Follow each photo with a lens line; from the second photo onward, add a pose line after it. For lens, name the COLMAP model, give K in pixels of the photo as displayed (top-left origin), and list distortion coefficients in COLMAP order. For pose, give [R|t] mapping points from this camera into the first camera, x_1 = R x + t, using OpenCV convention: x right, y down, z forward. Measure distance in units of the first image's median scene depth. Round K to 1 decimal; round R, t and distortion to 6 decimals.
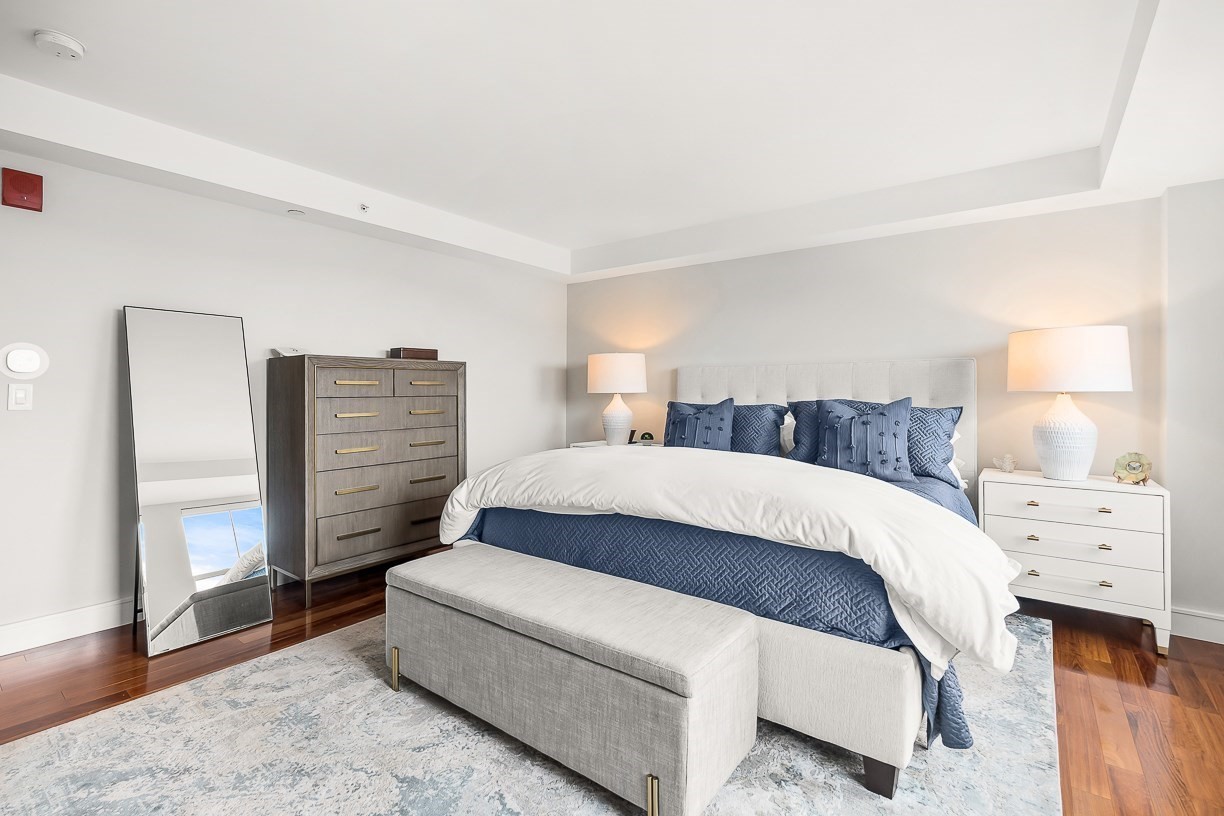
lens RADIAL K [[555.5, 0, 612.0], [0, 555.5, 408.0], [0, 0, 1]] dist [-0.002103, -0.000039]
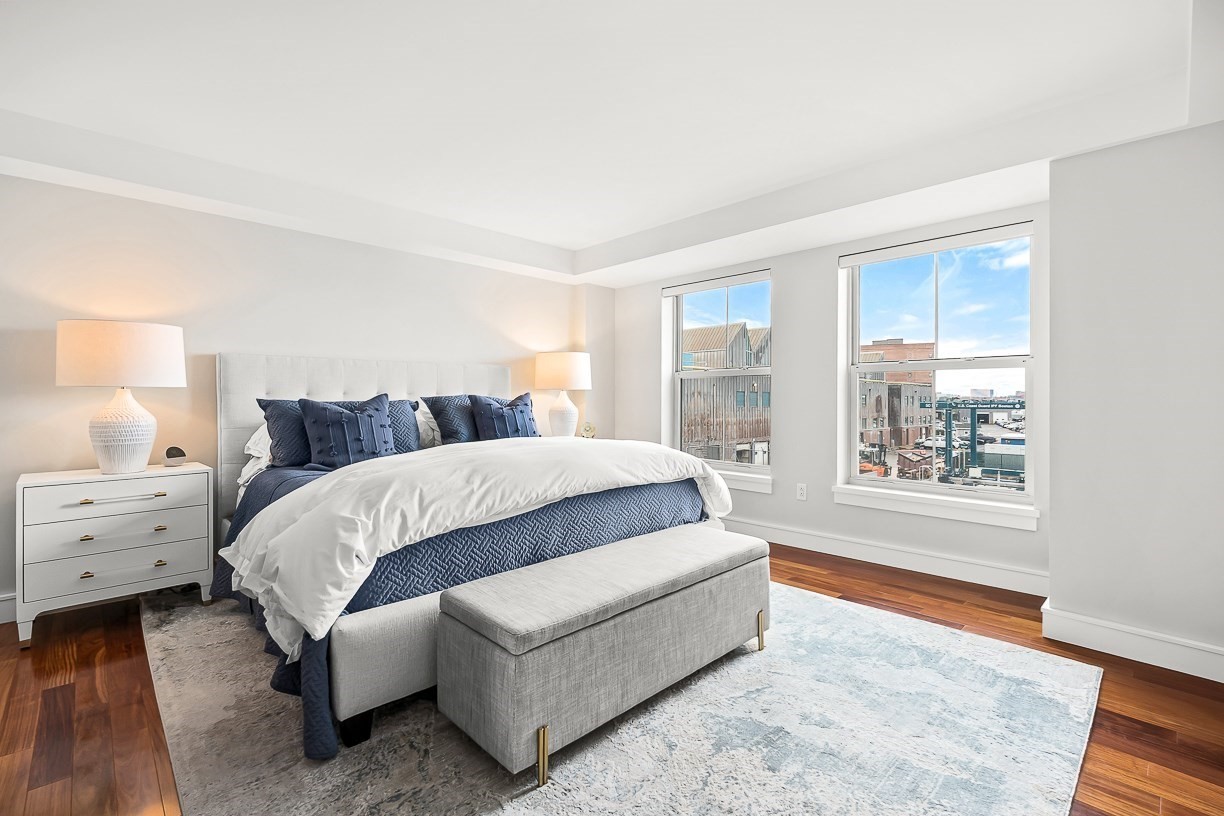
lens RADIAL K [[543.1, 0, 612.6], [0, 543.1, 397.1], [0, 0, 1]] dist [-0.002685, 0.000084]
pose [[0.139288, -0.005035, 0.990239, -1.097550], [0.016916, 0.999853, 0.002704, -0.011387], [-0.990107, 0.016374, 0.139353, 0.798381]]
